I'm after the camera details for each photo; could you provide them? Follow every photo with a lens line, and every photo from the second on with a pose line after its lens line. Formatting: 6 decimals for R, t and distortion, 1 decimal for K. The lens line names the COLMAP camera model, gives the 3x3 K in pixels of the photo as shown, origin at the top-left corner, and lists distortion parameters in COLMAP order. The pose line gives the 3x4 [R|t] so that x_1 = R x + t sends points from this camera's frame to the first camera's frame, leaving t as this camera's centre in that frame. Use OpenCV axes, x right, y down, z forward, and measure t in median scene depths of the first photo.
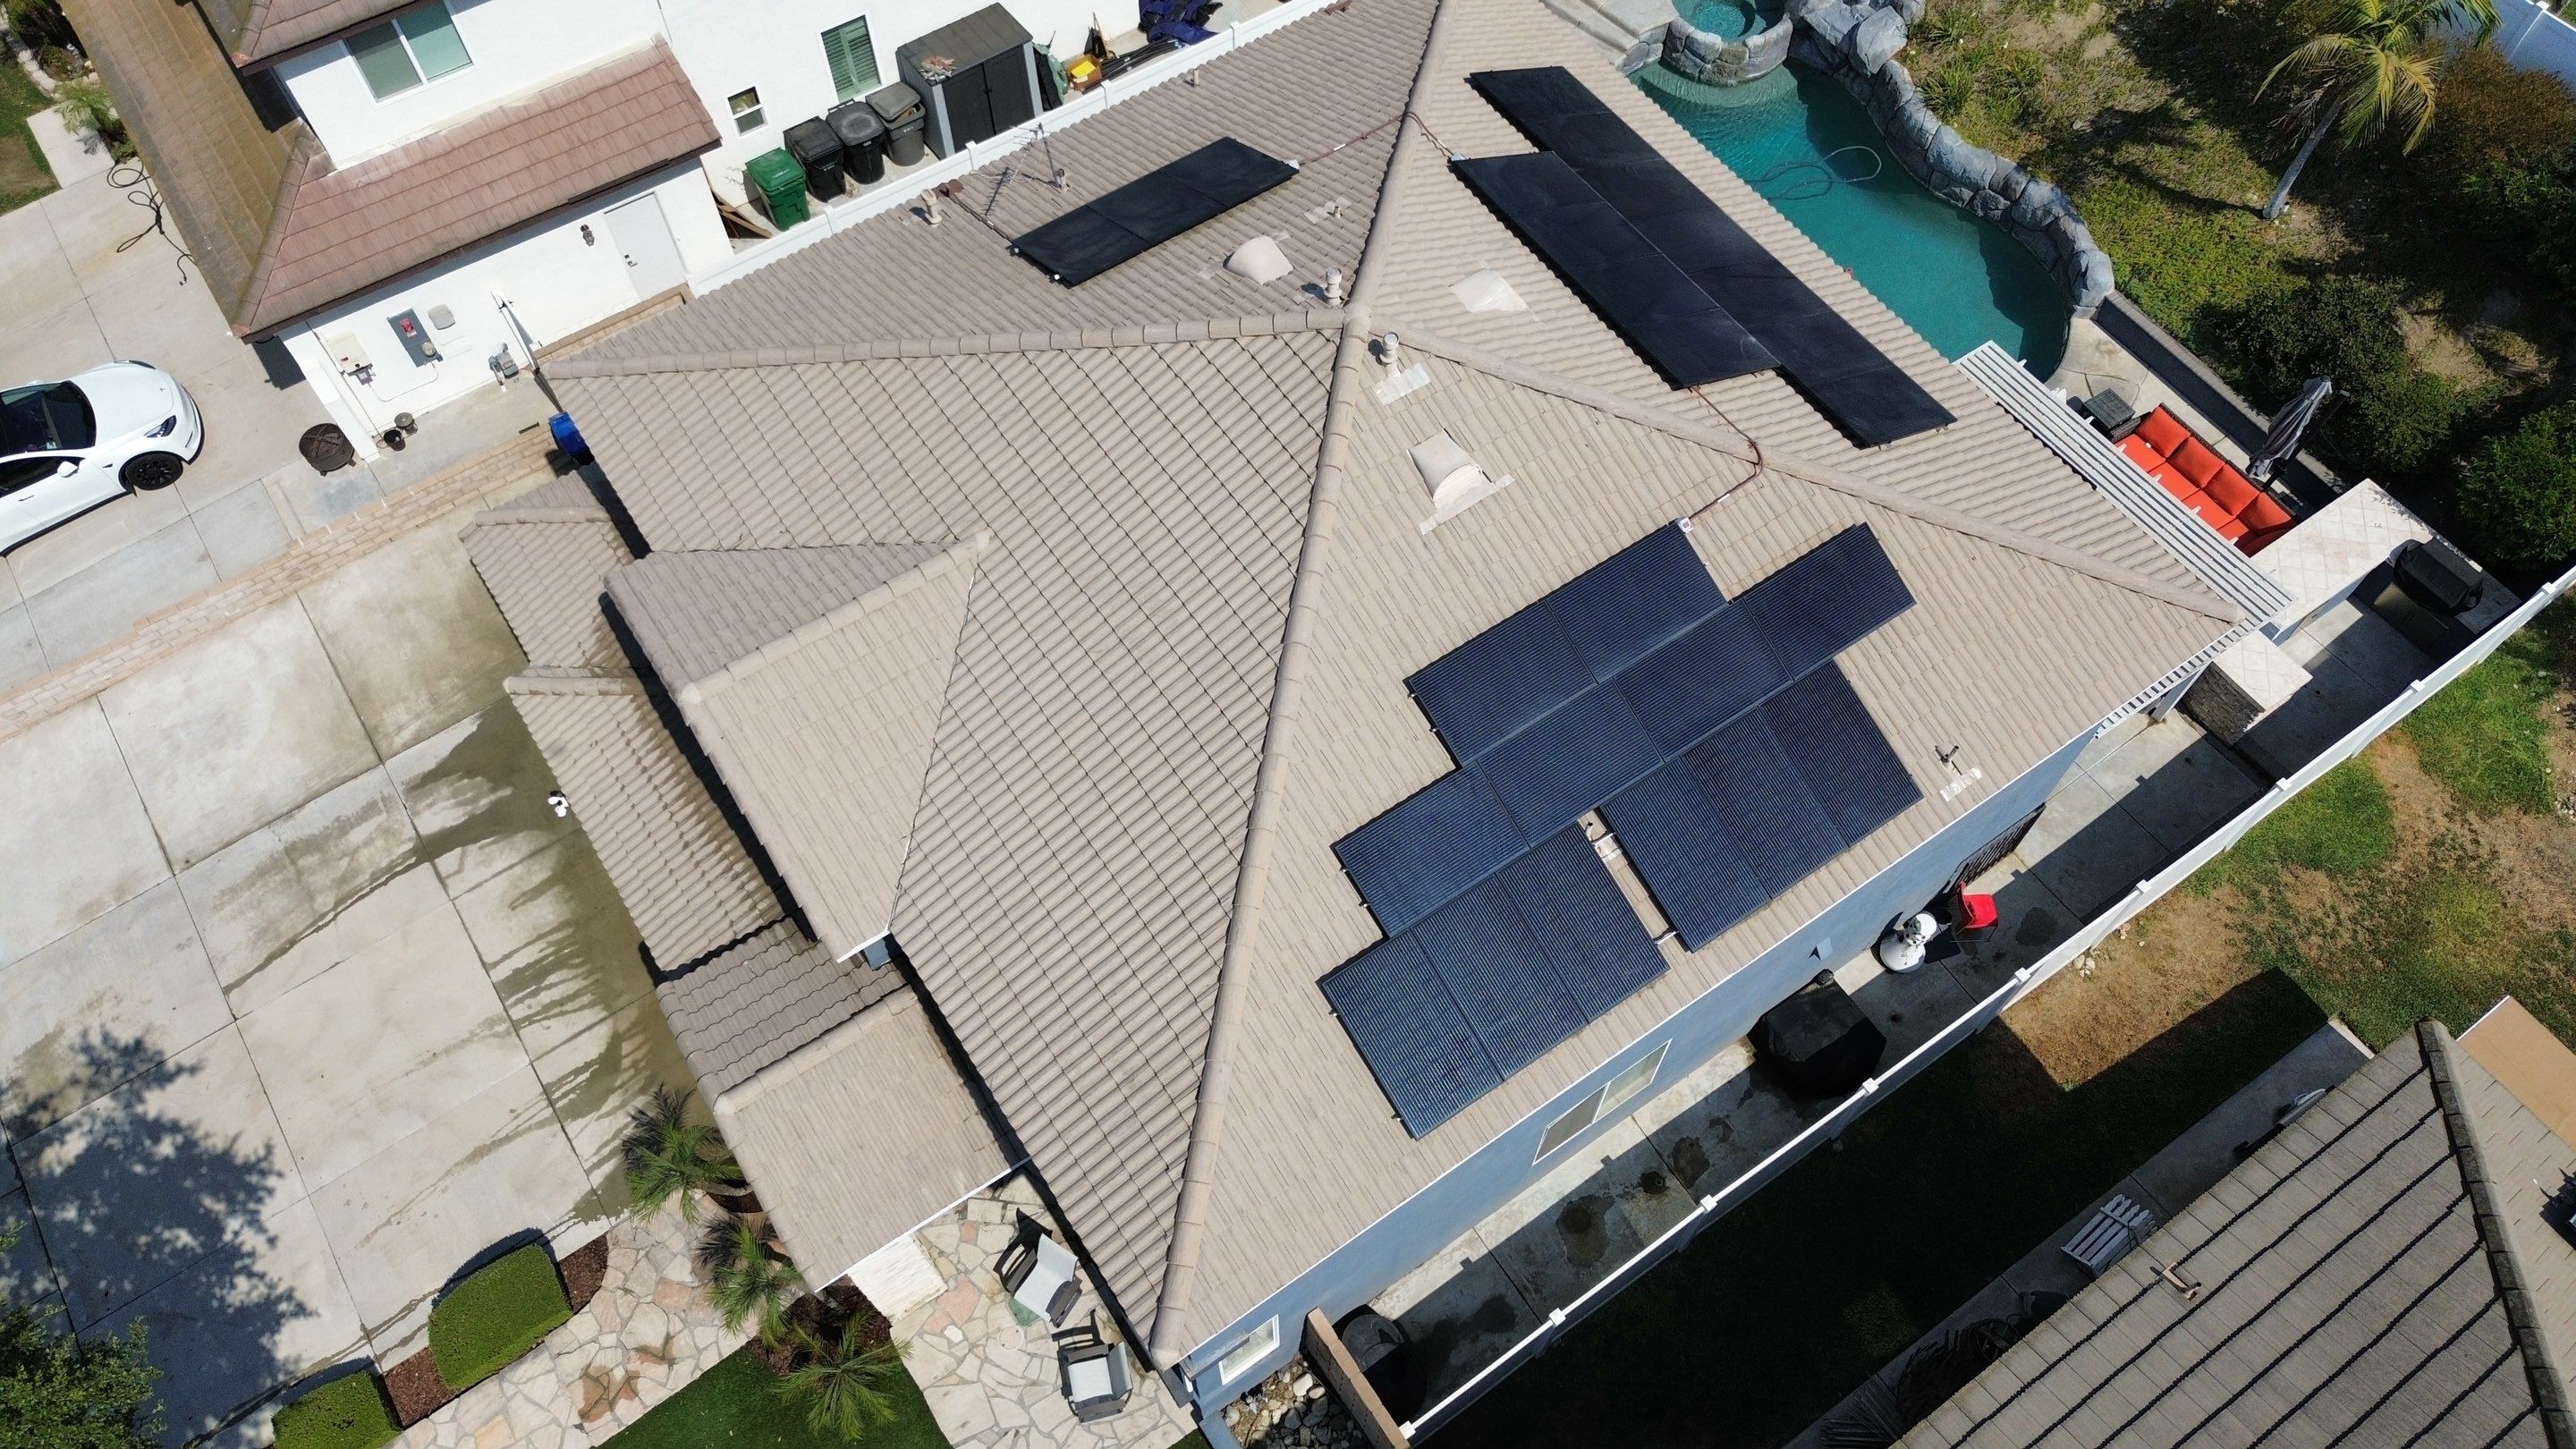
lens RADIAL K [[1823.5, 0, 1278.7], [0, 1823.5, 718.4], [0, 0, 1]] dist [0.062415, -0.047004]
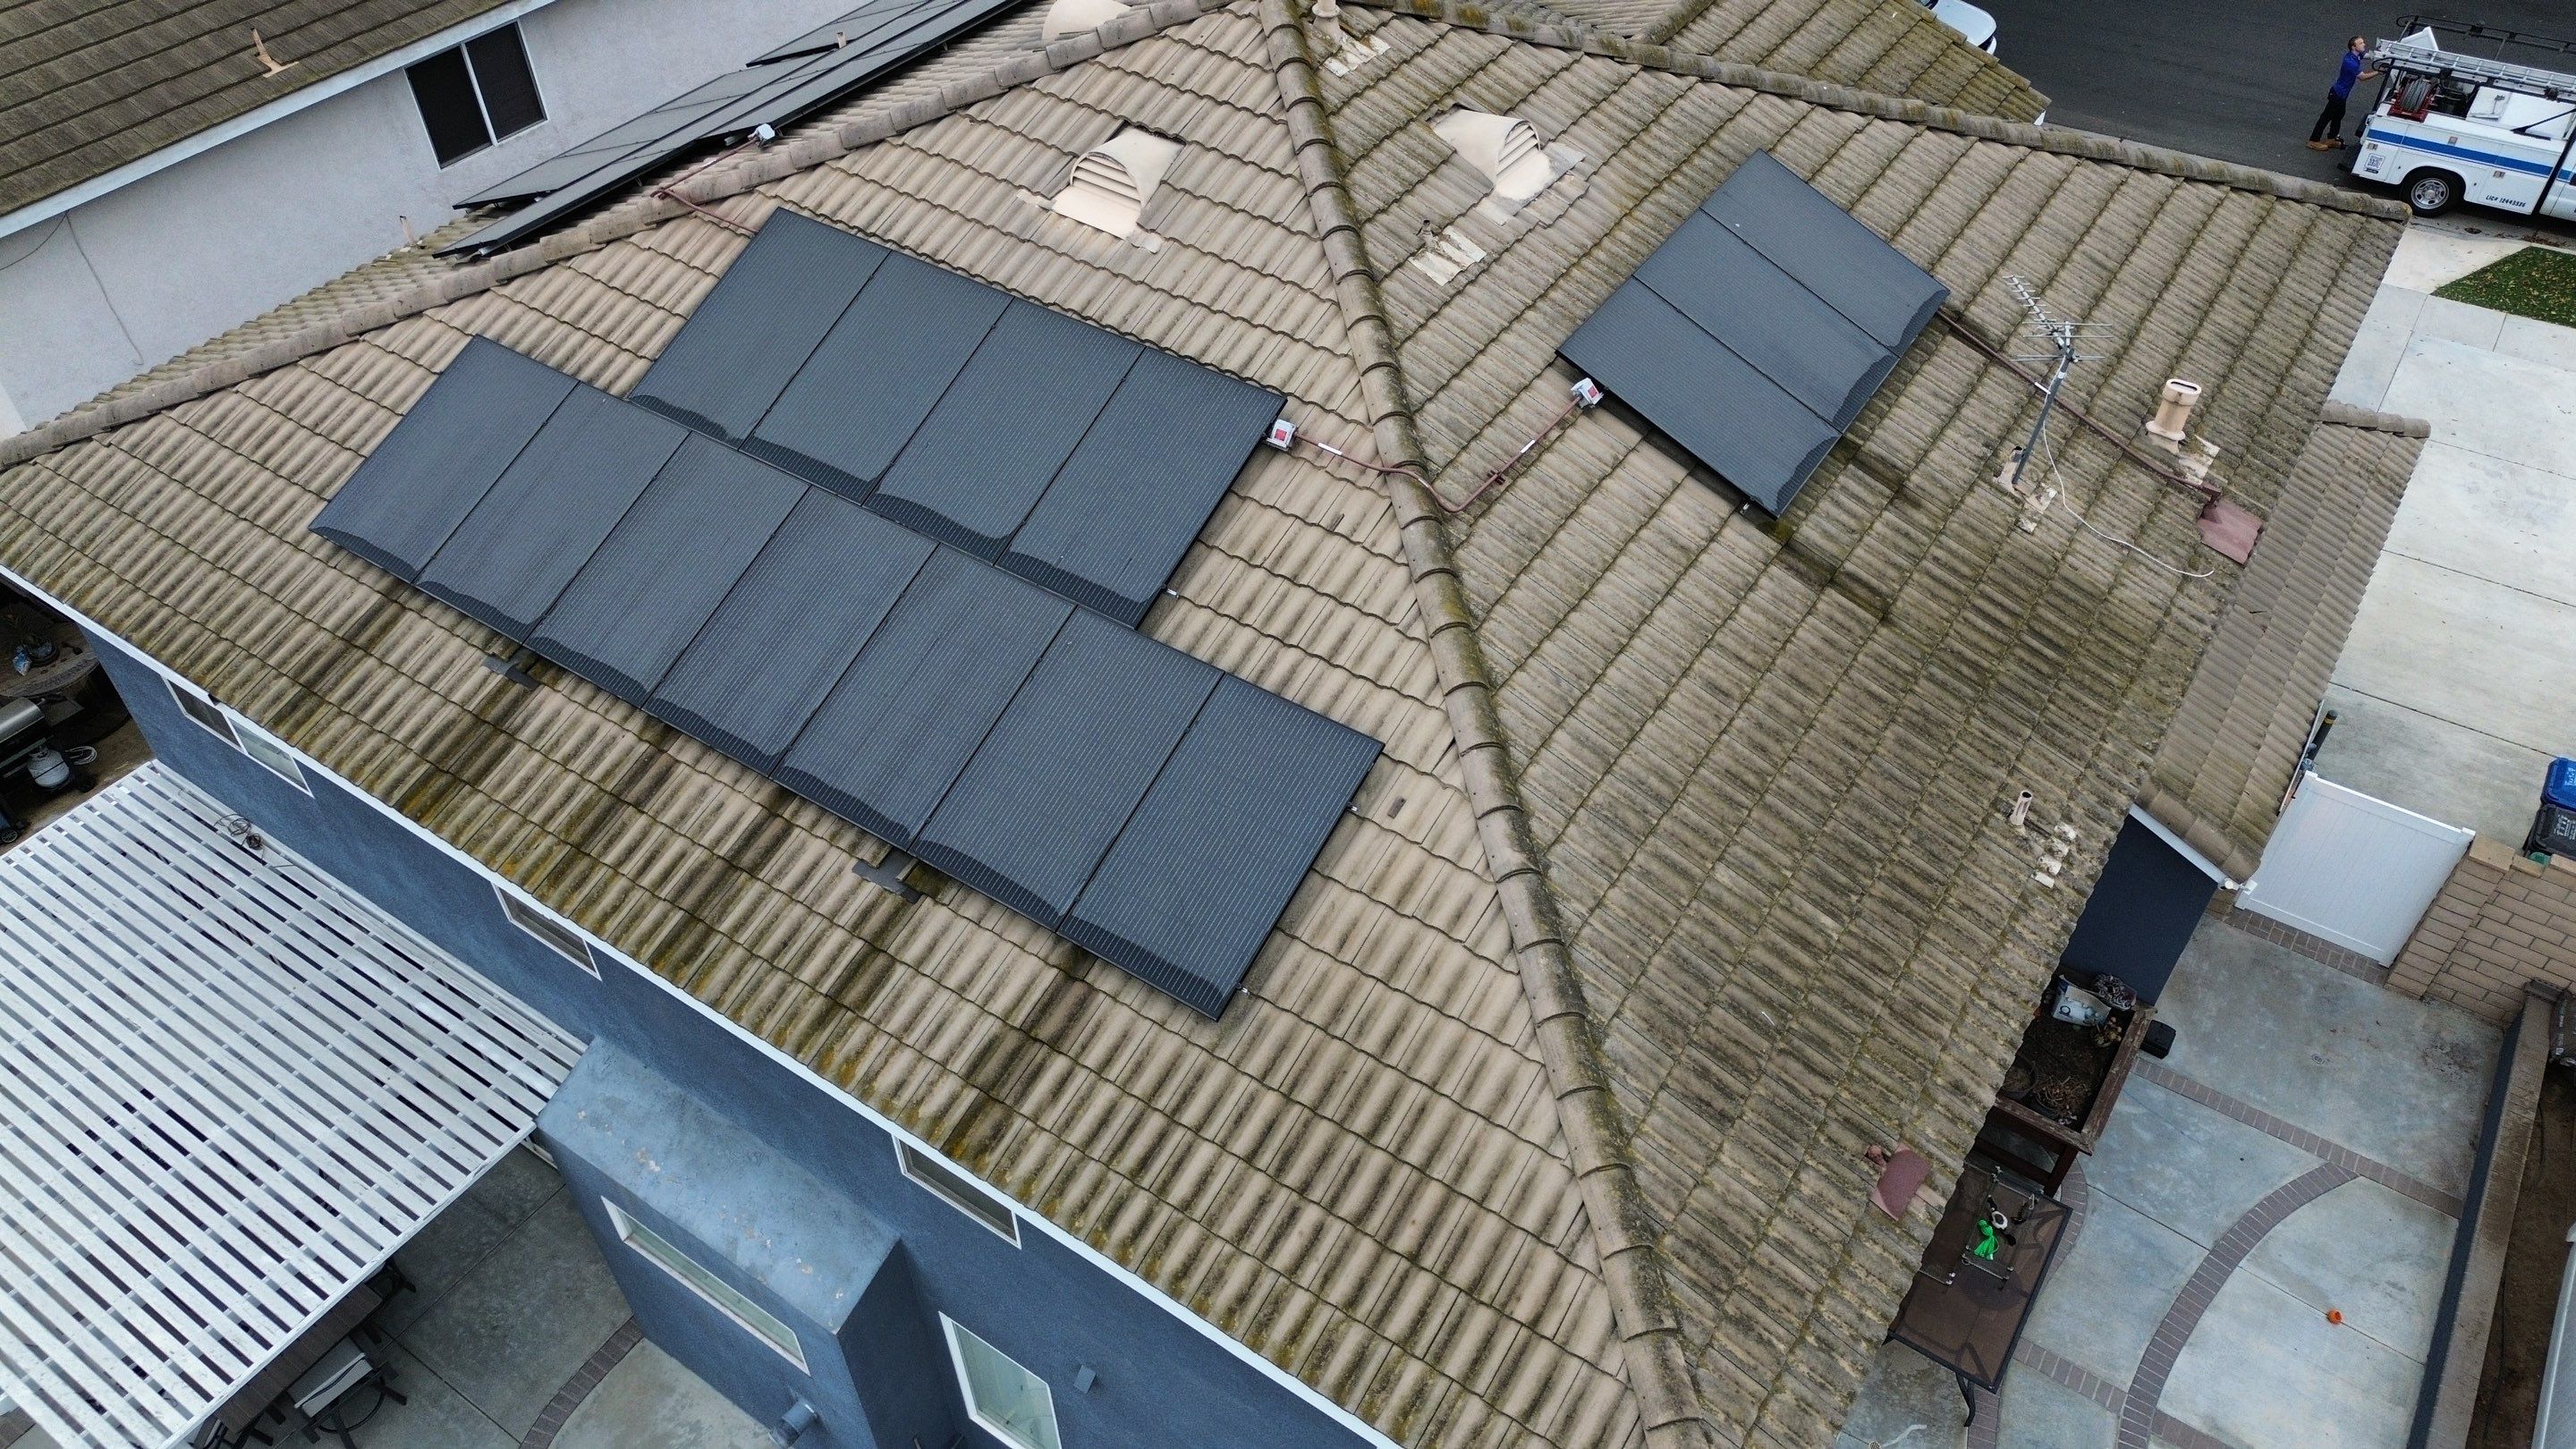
lens RADIAL K [[1823.5, 0, 1301.7], [0, 1823.5, 737.0], [0, 0, 1]] dist [0.062415, -0.047004]
pose [[-0.925894, 0.269280, -0.264970, 0.224077], [-0.319251, -0.182707, 0.929891, -0.710994], [0.201989, 0.945572, 0.255136, 0.862169]]
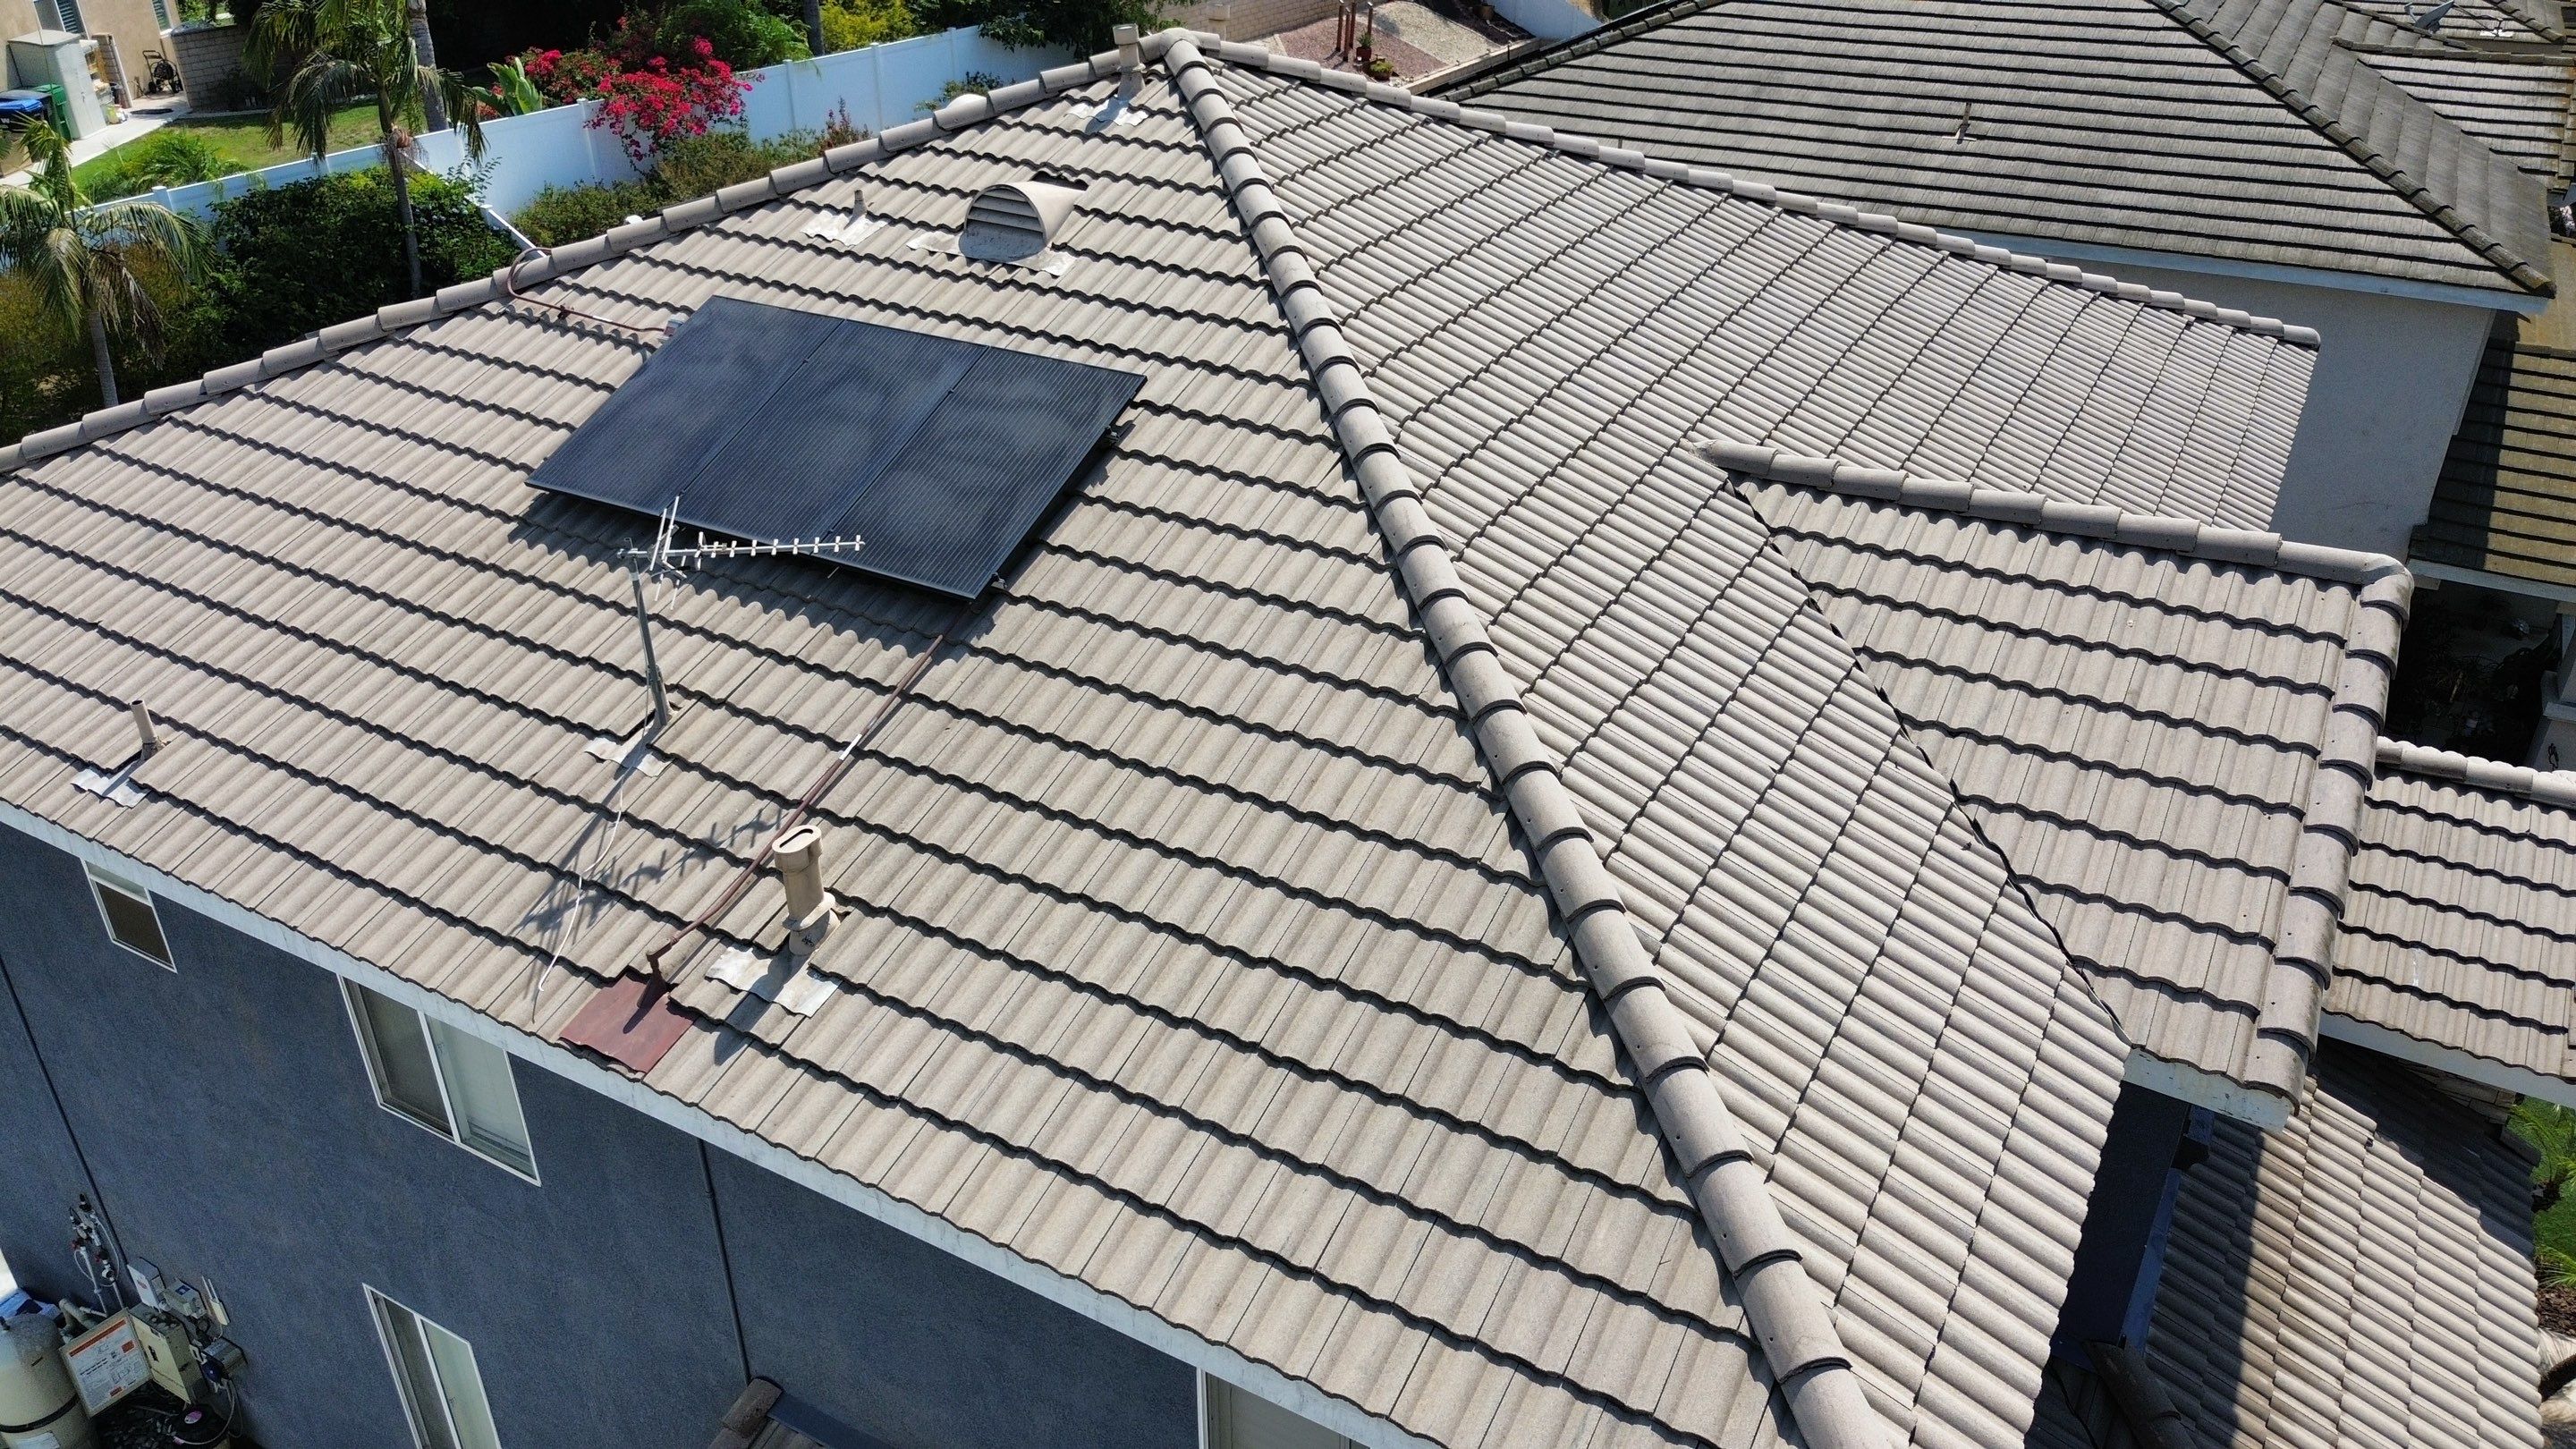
lens RADIAL K [[1823.5, 0, 1304.7], [0, 1823.5, 735.5], [0, 0, 1]] dist [0.062415, -0.047004]
pose [[-0.446988, -0.432210, 0.783196, -0.468256], [0.774056, 0.251964, 0.580819, -0.394943], [-0.448373, 0.865857, 0.221930, 0.827822]]
